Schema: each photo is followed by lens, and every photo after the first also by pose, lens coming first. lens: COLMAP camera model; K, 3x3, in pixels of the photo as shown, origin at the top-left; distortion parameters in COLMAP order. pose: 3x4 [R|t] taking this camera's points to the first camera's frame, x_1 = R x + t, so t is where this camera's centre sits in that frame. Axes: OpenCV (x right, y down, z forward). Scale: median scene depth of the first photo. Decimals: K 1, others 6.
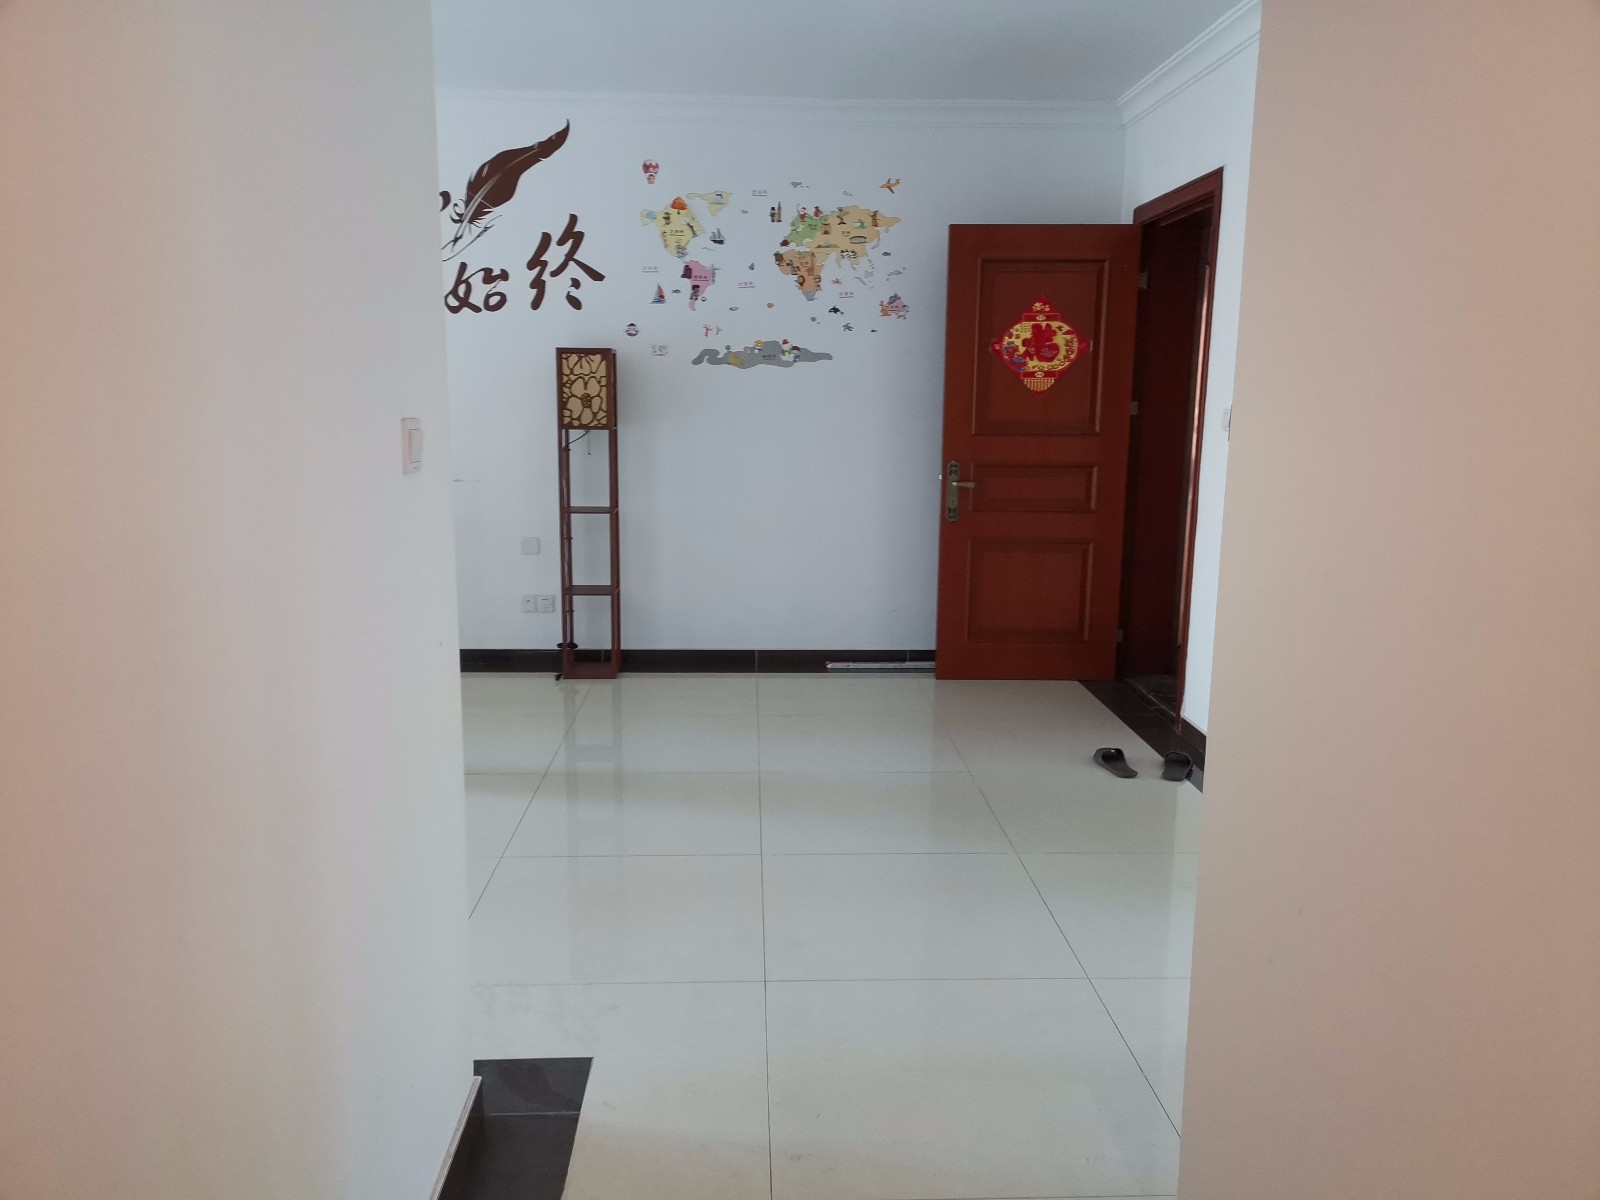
lens RADIAL K [[1198.8, 0, 807.9], [0, 1198.8, 588.1], [0, 0, 1]] dist [0.045523, -0.029209]
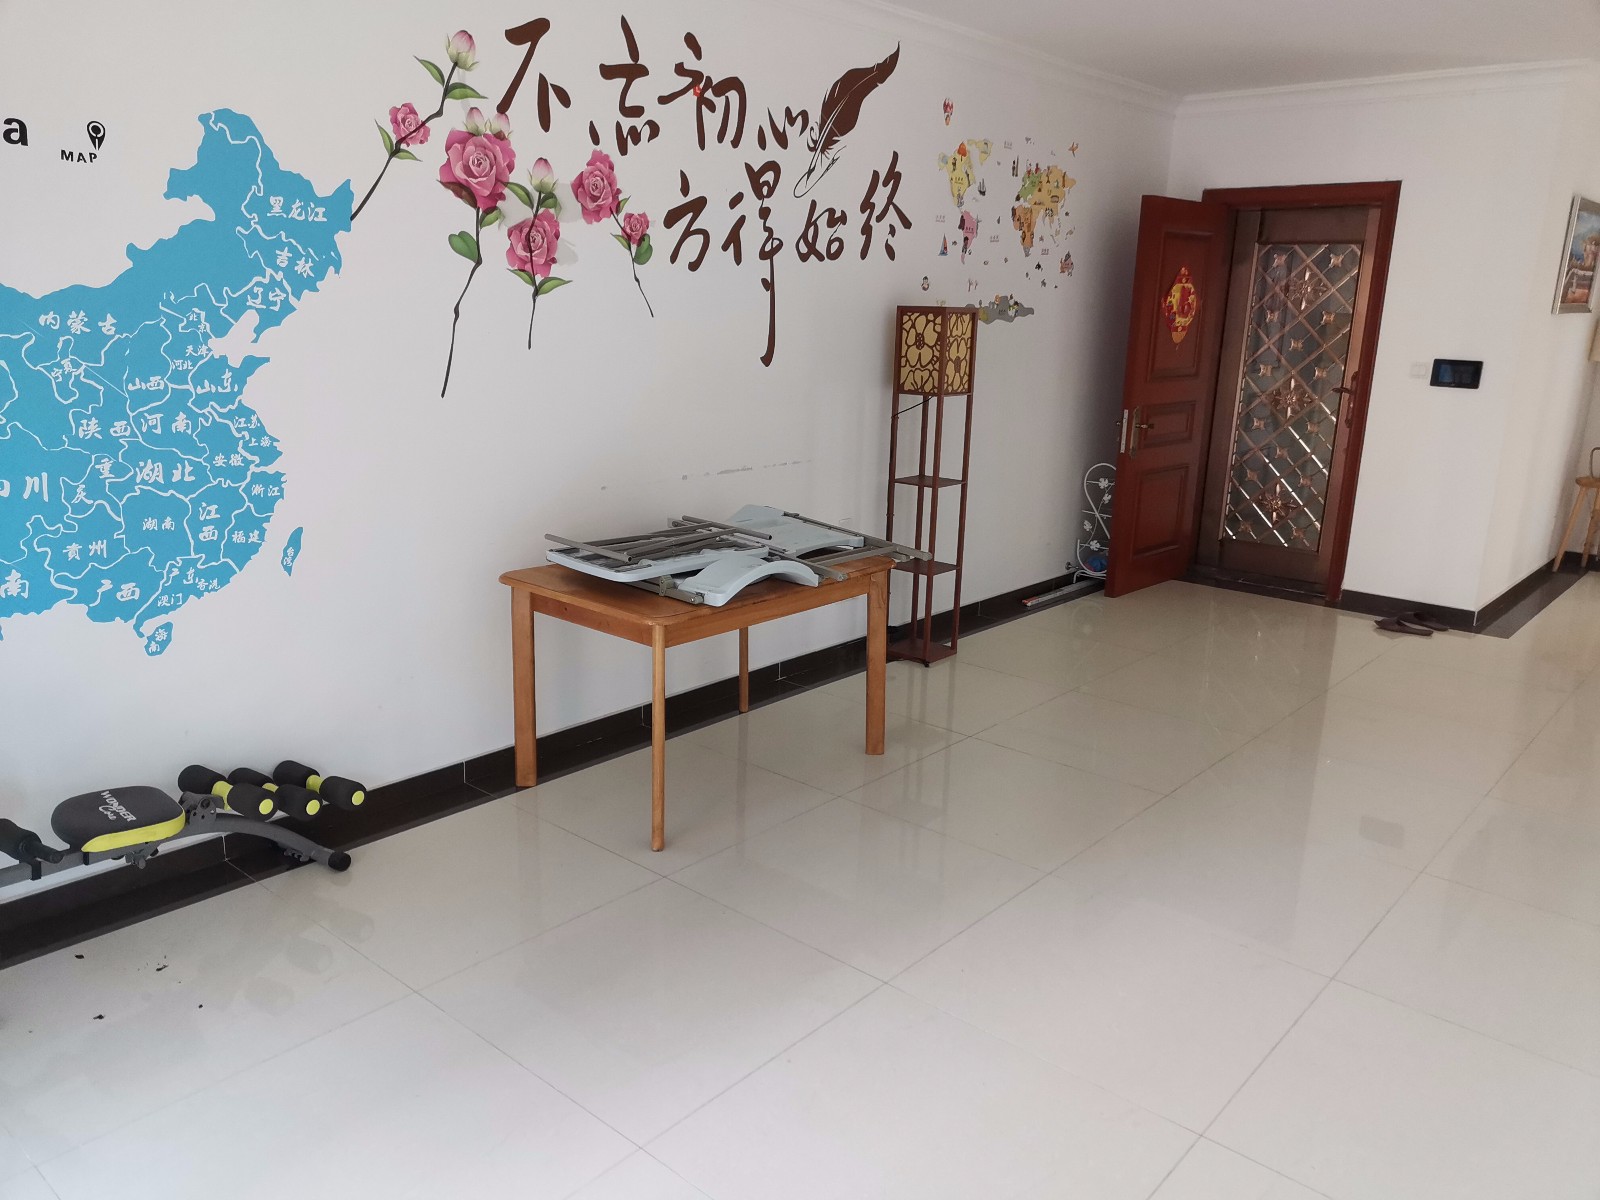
lens RADIAL K [[1198.8, 0, 800.7], [0, 1198.8, 597.9], [0, 0, 1]] dist [0.045523, -0.029209]
pose [[0.688305, -0.169887, 0.705248, -0.922012], [0.099800, 0.985123, 0.139904, -0.115807], [-0.718524, -0.025912, 0.695019, 0.418393]]
